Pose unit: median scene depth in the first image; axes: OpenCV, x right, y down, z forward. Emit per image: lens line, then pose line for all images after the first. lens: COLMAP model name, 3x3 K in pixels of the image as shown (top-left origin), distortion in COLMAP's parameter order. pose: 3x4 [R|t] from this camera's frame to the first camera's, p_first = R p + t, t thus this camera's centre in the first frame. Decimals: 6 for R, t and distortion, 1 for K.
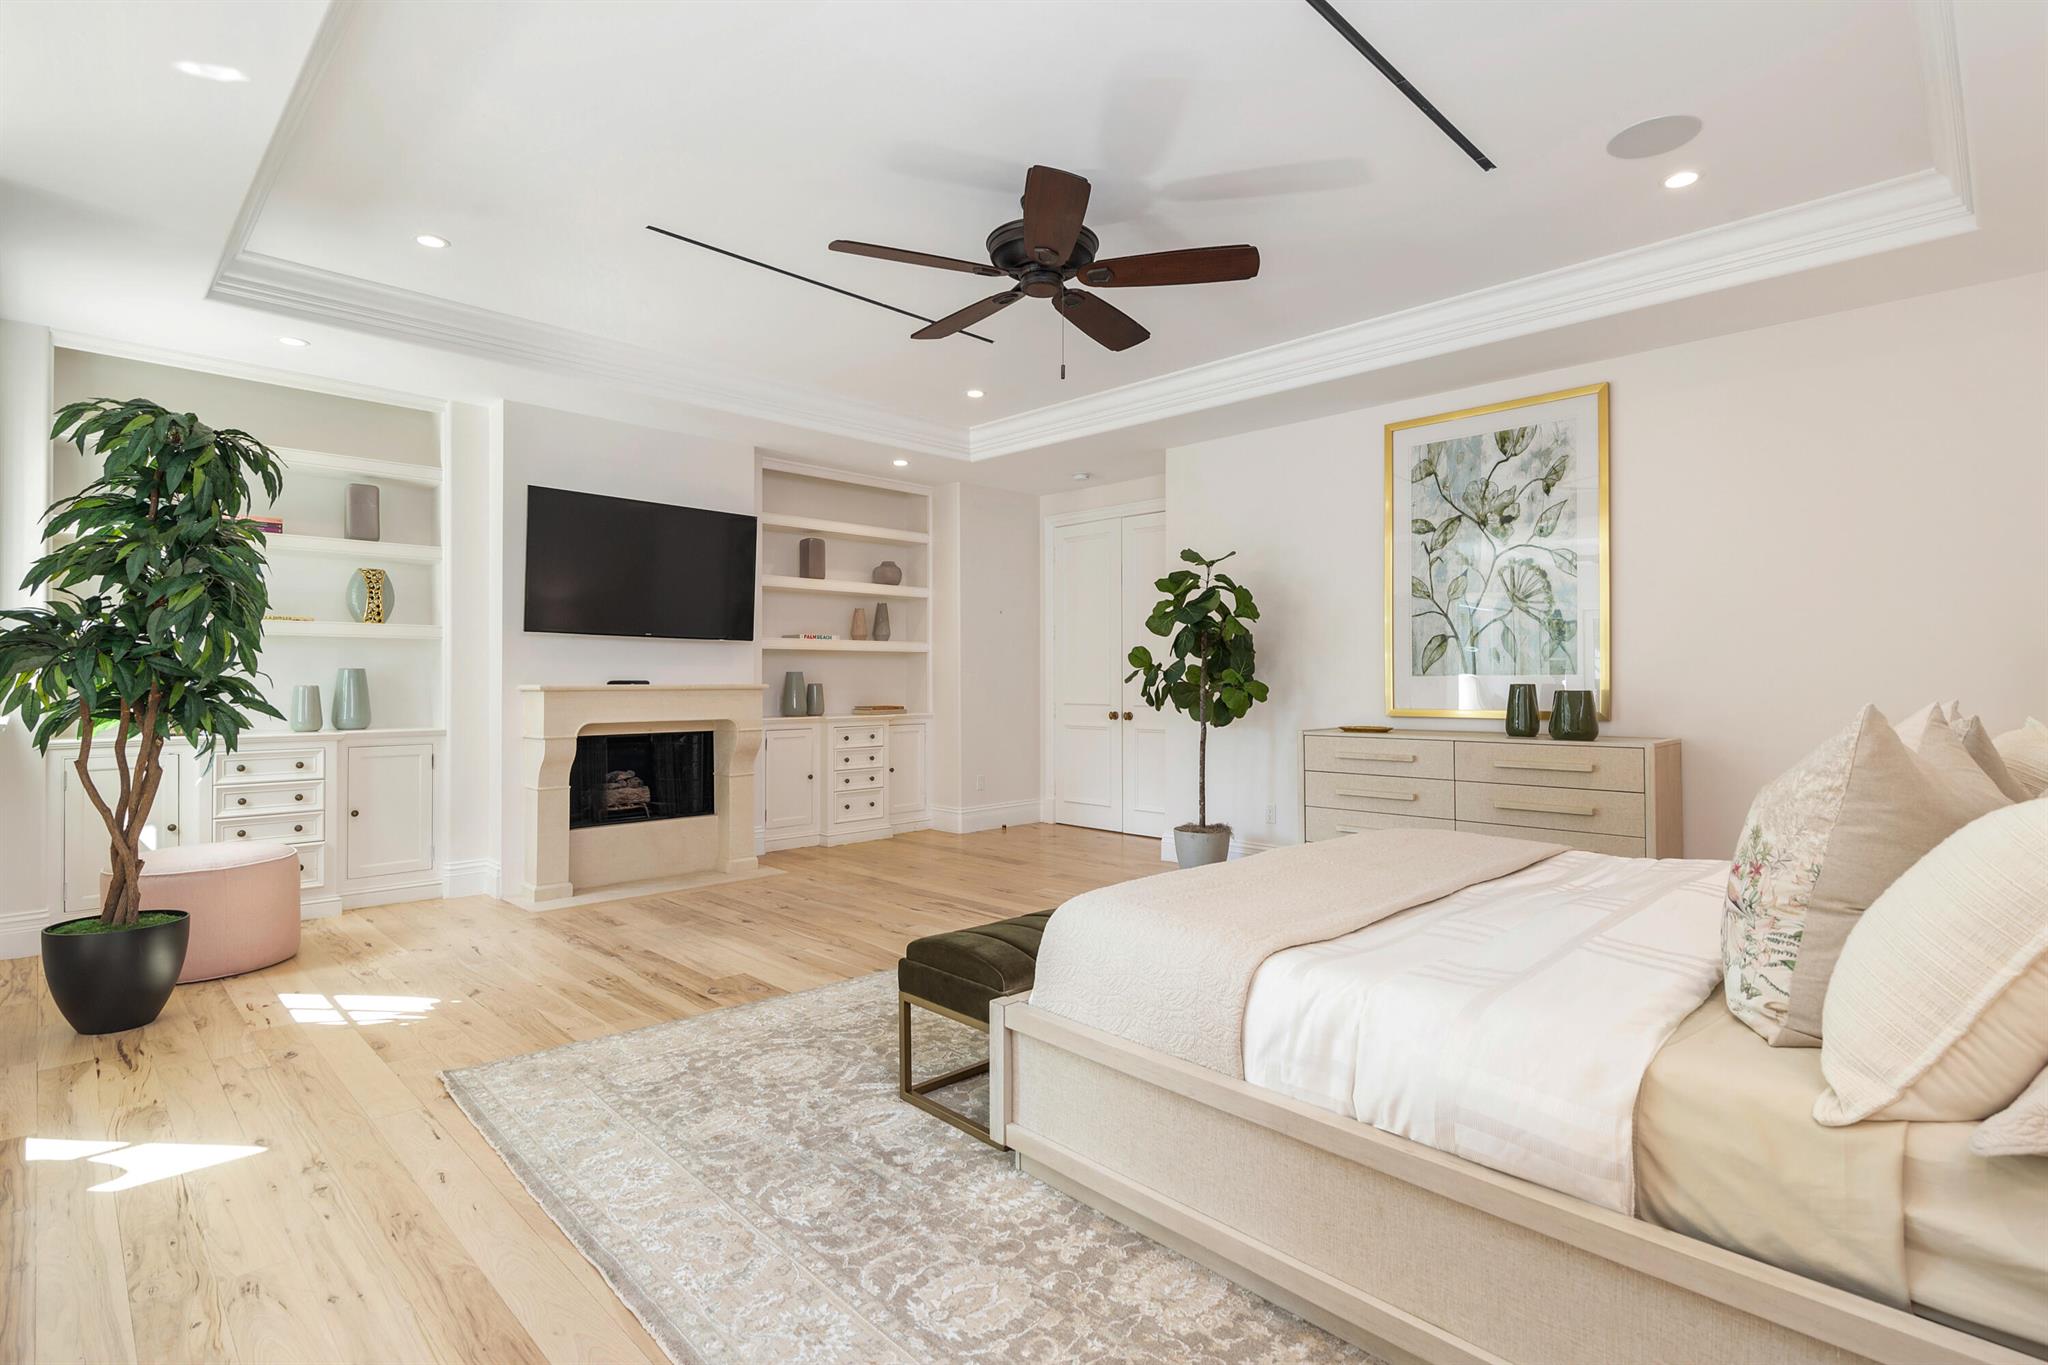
lens RADIAL K [[940.5, 0, 1017.0], [0, 940.5, 679.2], [0, 0, 1]] dist [-0.000124, -0.000285]
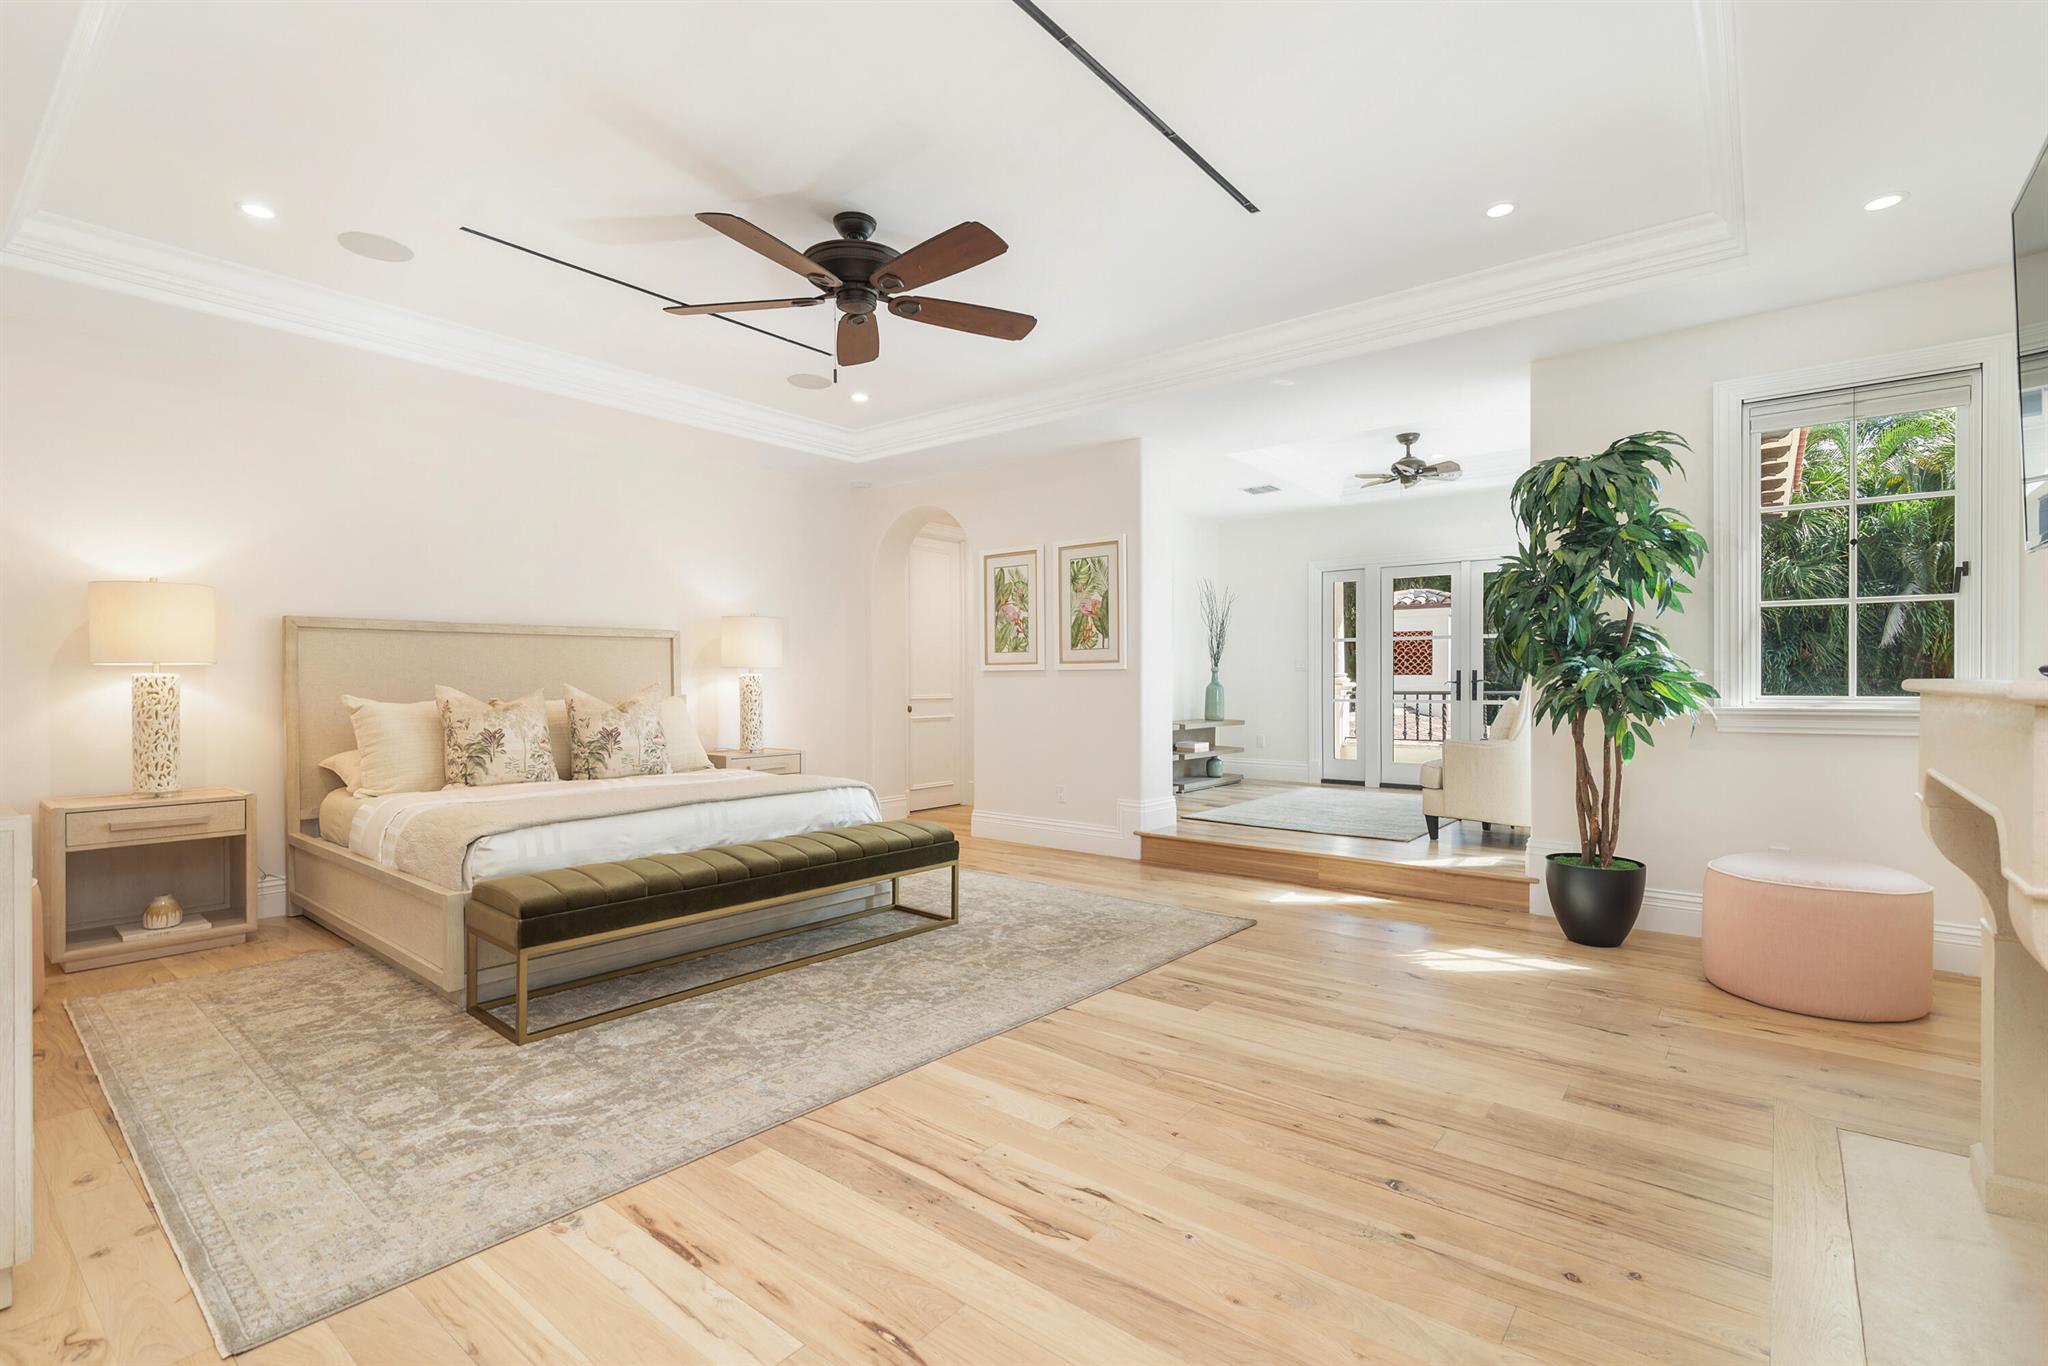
lens RADIAL K [[940.5, 0, 1017.0], [0, 940.5, 679.7], [0, 0, 1]] dist [-0.000124, -0.000285]
pose [[-0.994101, 0.006281, -0.108280, -0.037086], [0.006512, 0.999977, -0.001776, 0.011152], [0.108266, -0.002470, -0.994119, 1.980388]]
